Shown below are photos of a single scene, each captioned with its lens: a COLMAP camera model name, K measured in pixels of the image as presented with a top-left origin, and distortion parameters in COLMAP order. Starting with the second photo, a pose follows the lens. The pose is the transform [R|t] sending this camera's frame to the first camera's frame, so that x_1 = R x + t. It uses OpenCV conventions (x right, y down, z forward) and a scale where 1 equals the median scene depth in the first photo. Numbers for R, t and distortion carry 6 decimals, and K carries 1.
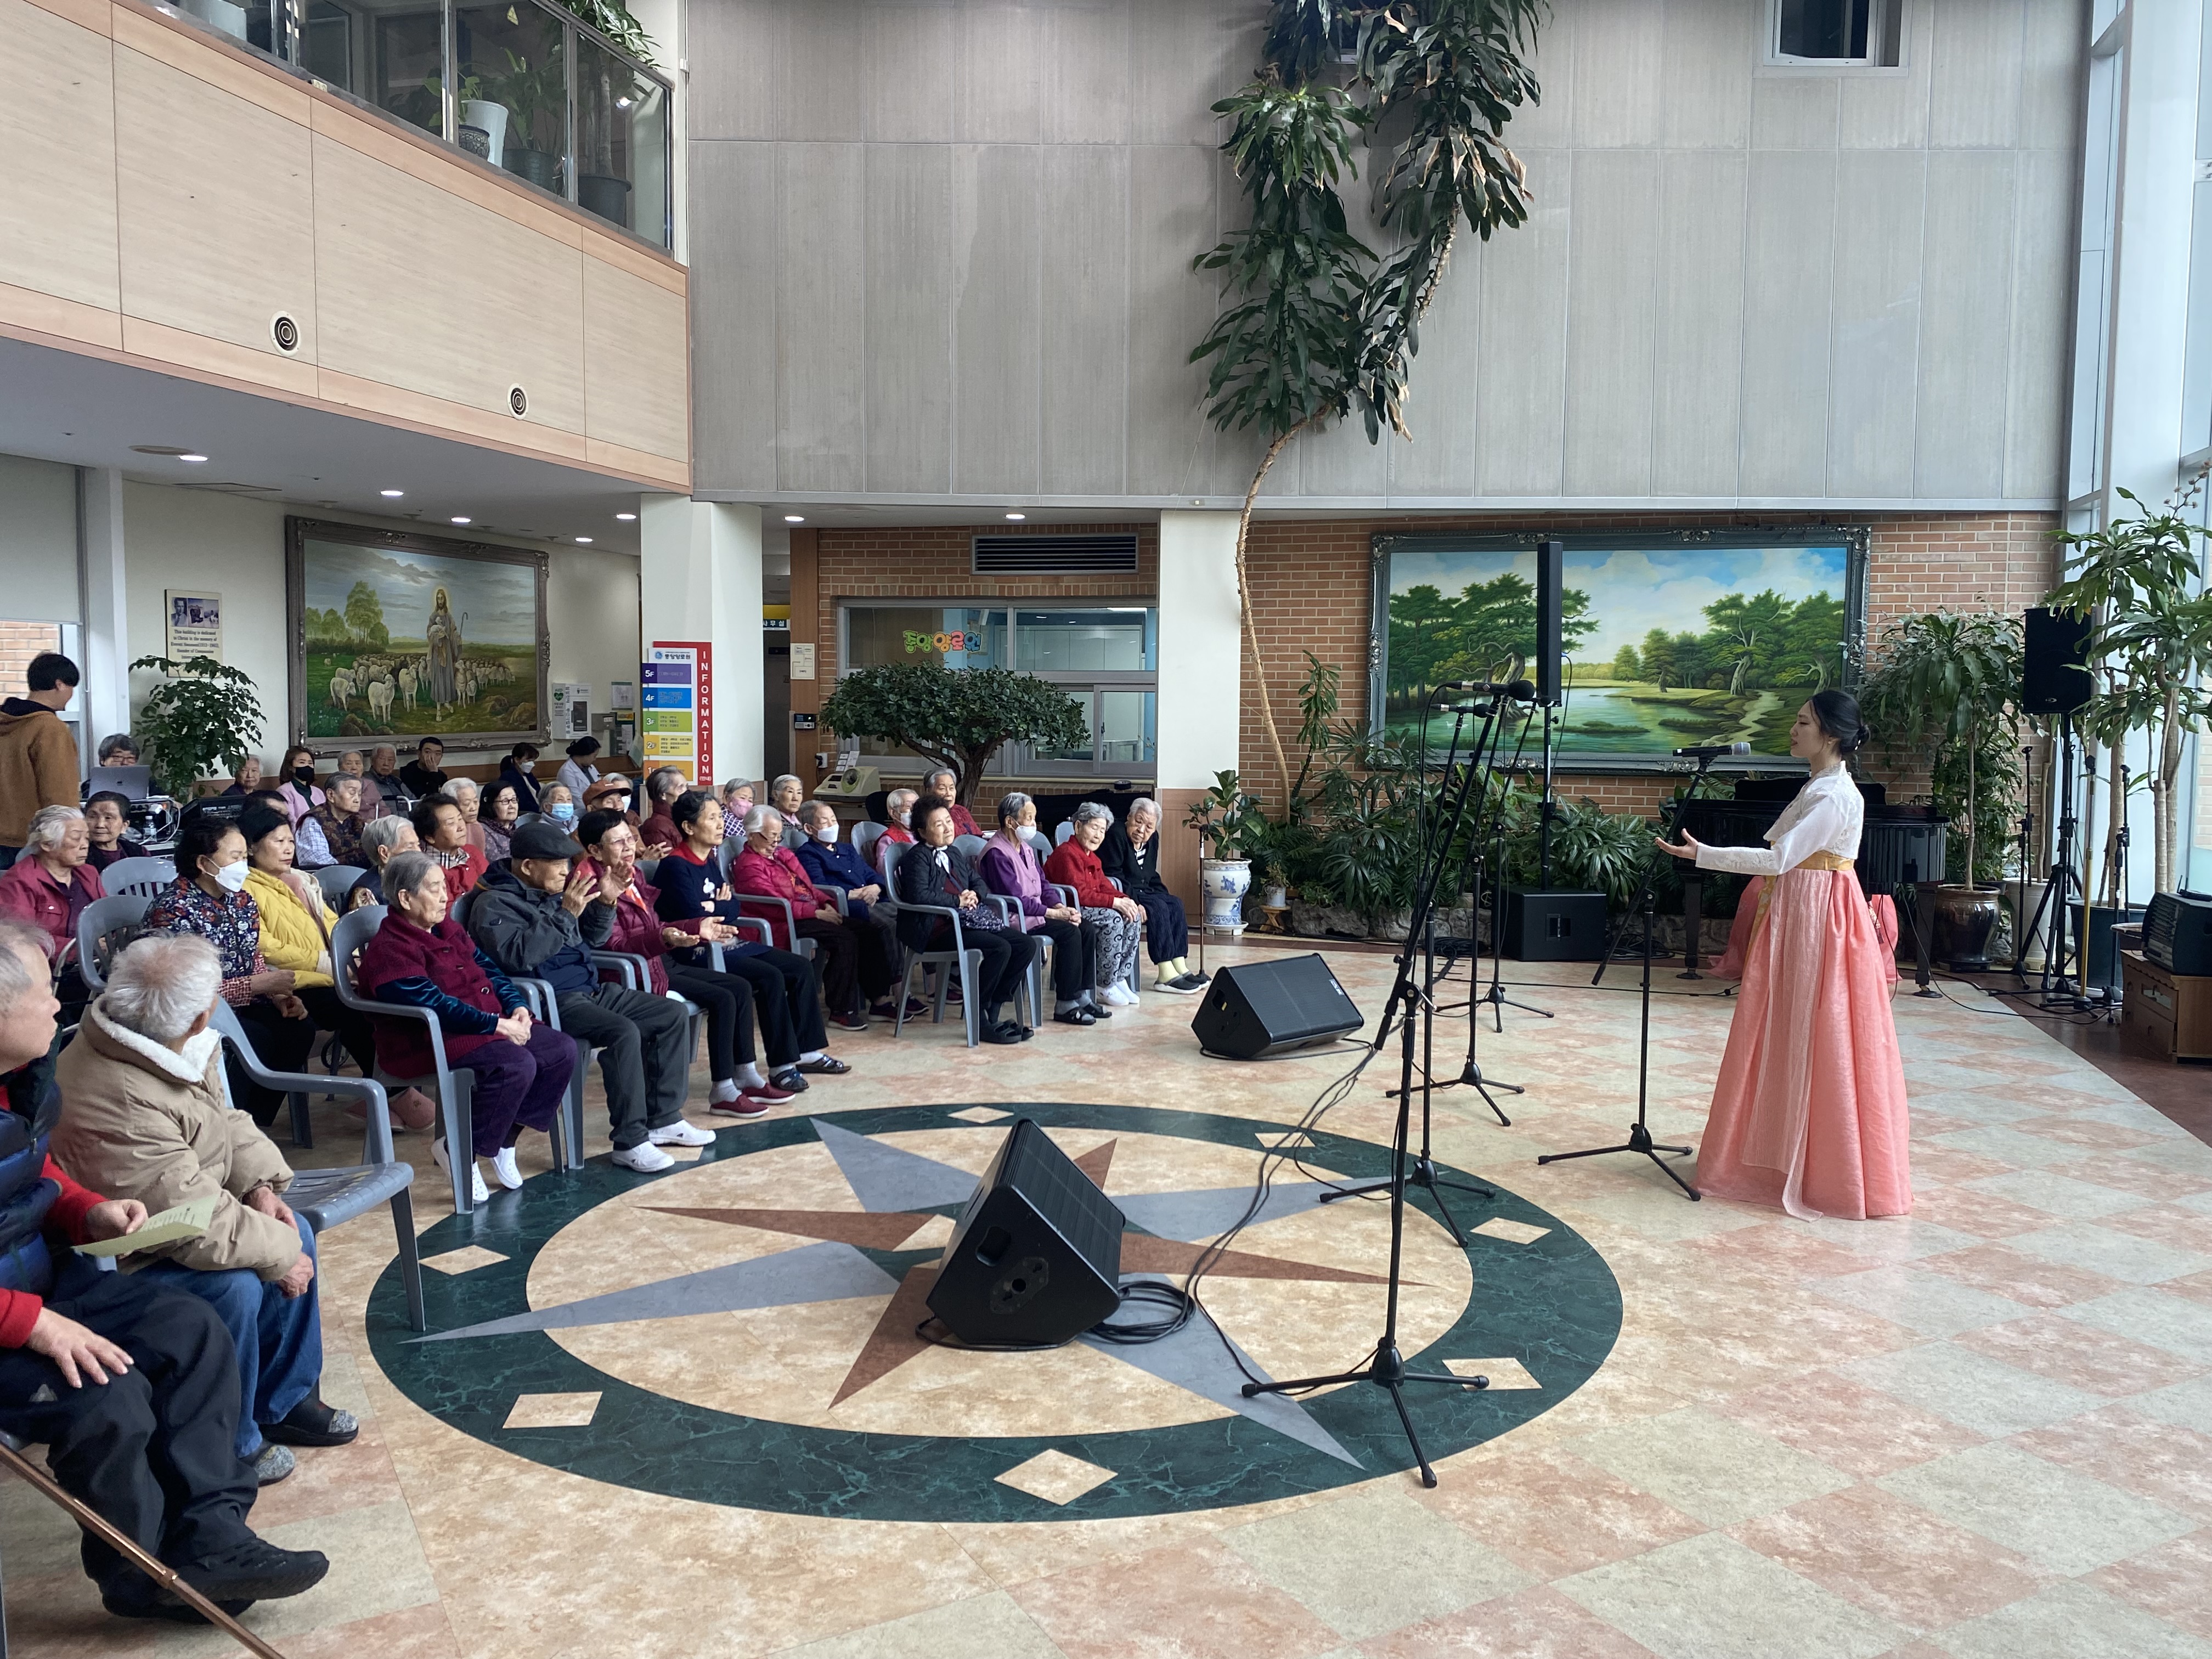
lens RADIAL K [[1737.7, 0, 1109.2], [0, 1737.7, 842.8], [0, 0, 1]] dist [0.005572, 0.002154]
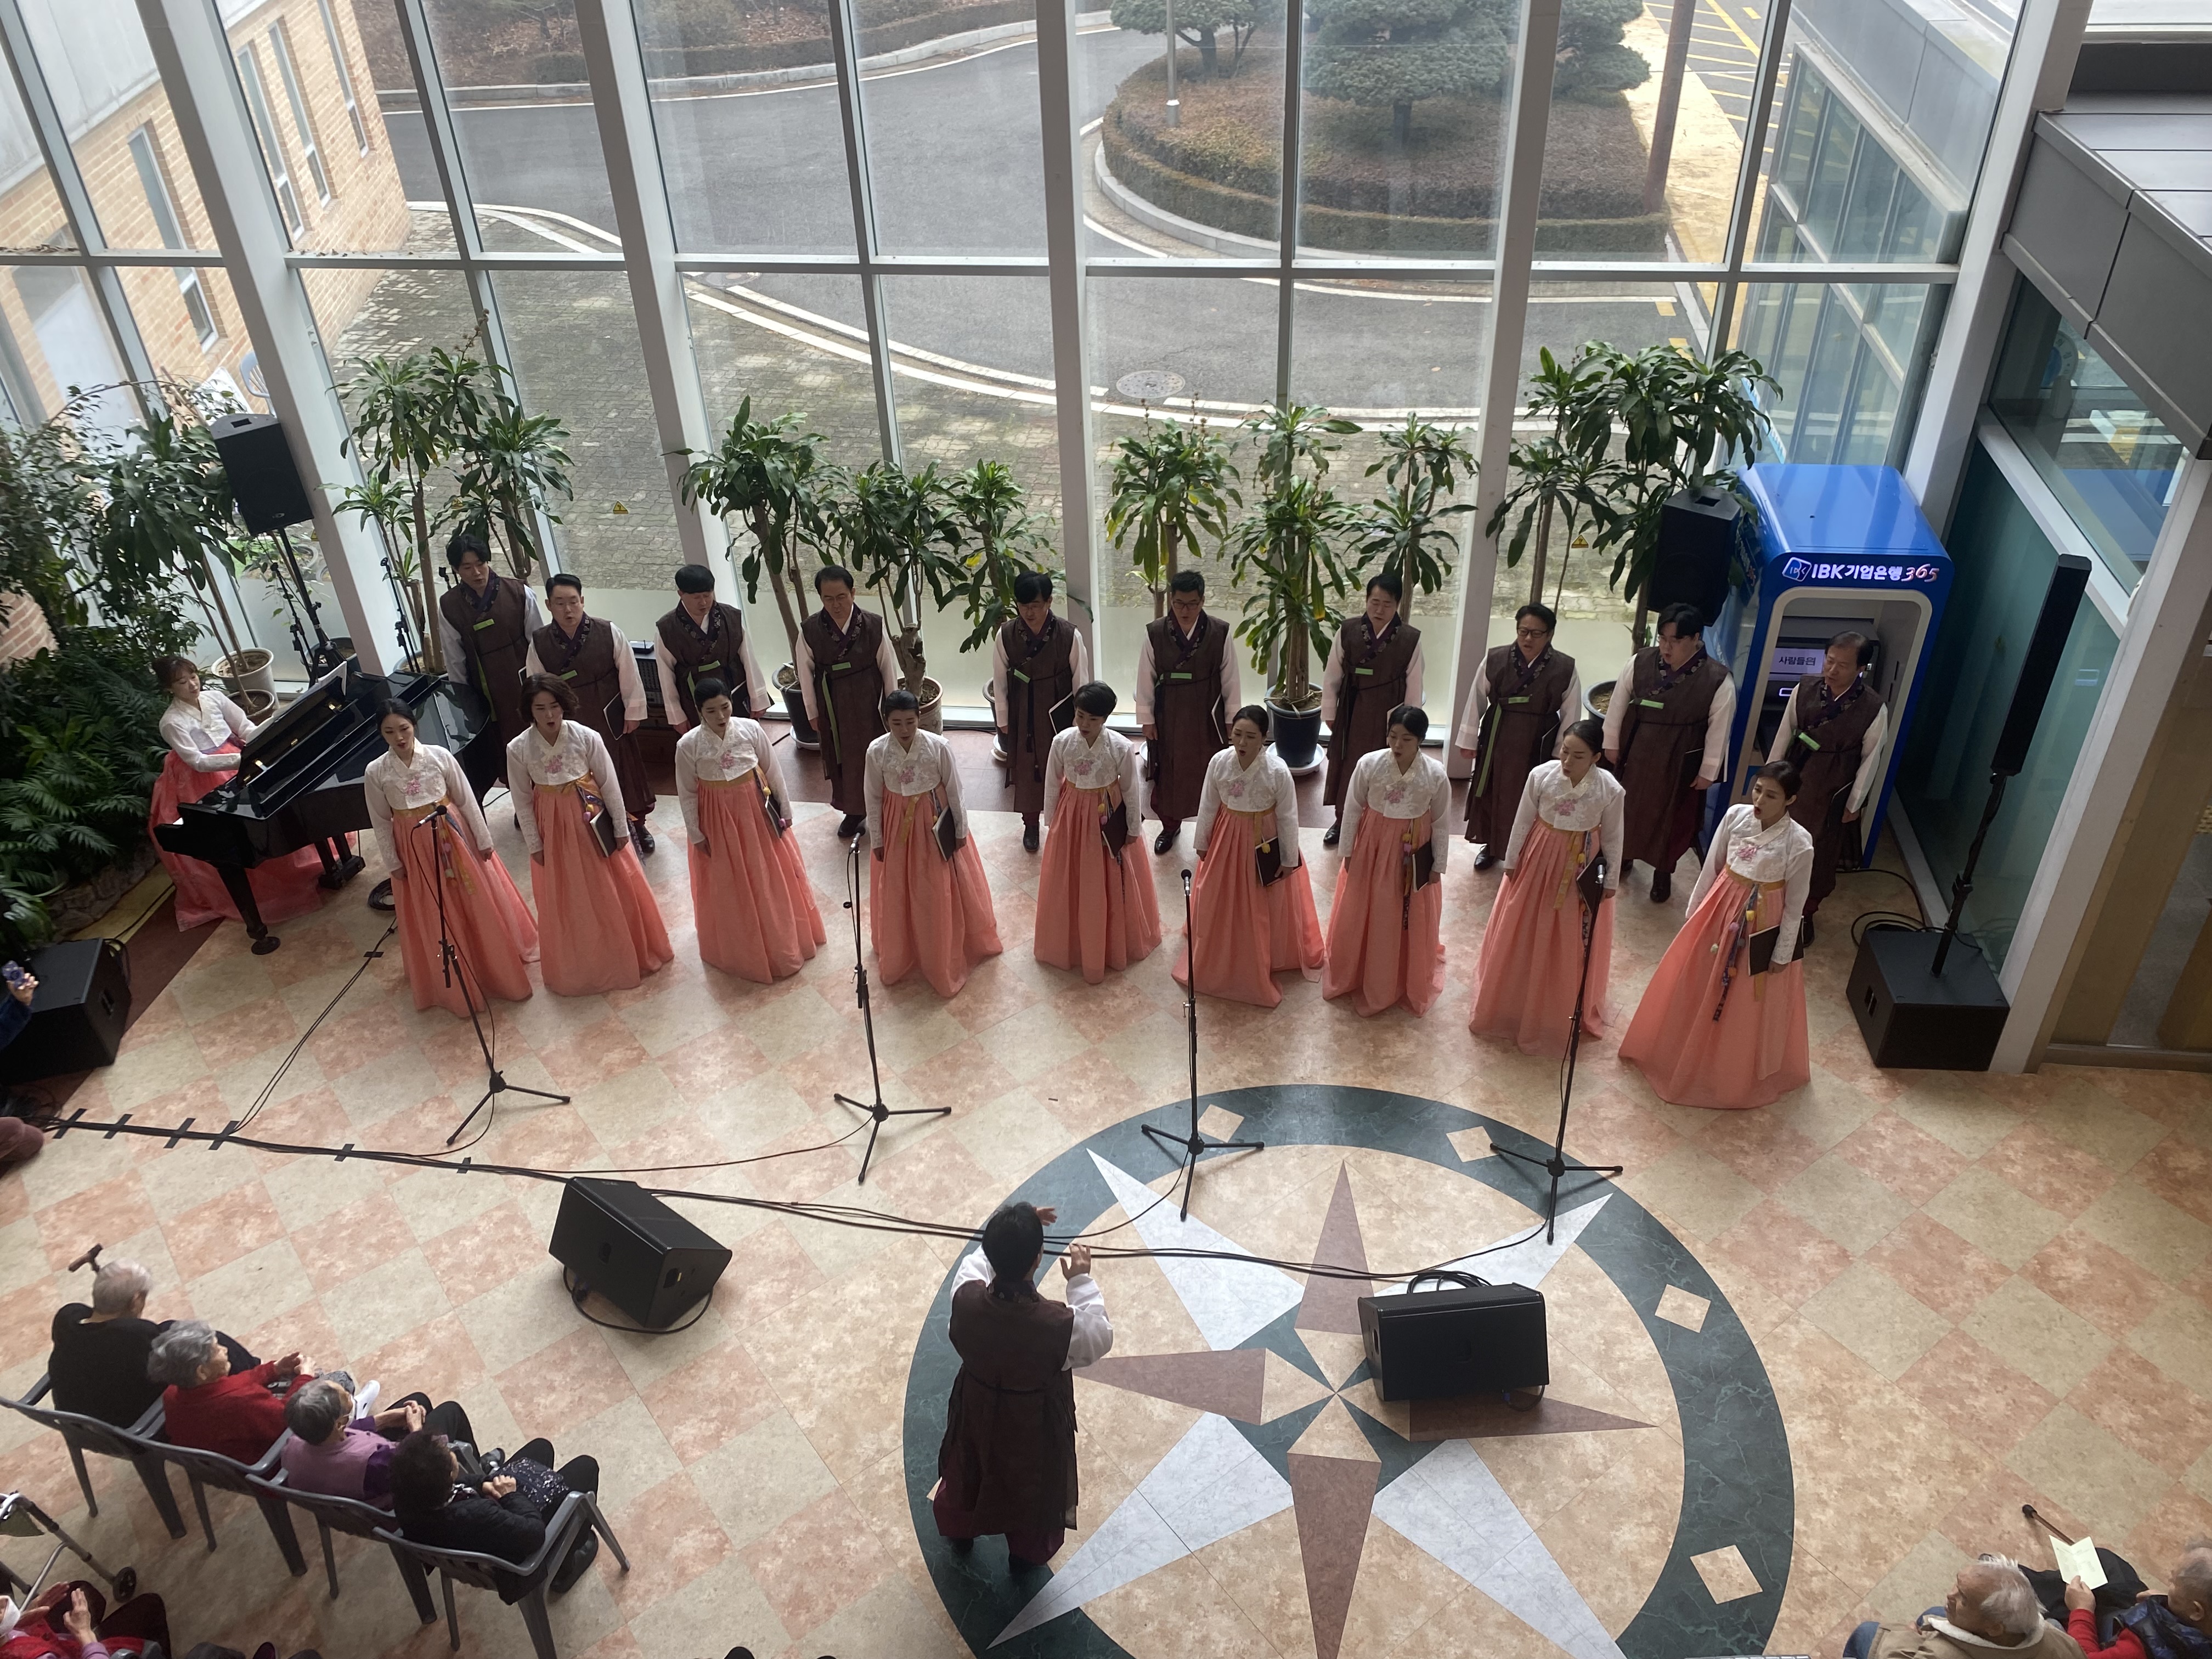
lens RADIAL K [[1697.1, 0, 1111.1], [0, 1697.1, 837.9], [0, 0, 1]] dist [0.024870, -0.016241]
pose [[-0.133137, -0.592345, 0.794608, -0.348650], [0.115129, 0.787074, 0.606019, -0.392090], [-0.984388, 0.172166, -0.036593, 0.478307]]
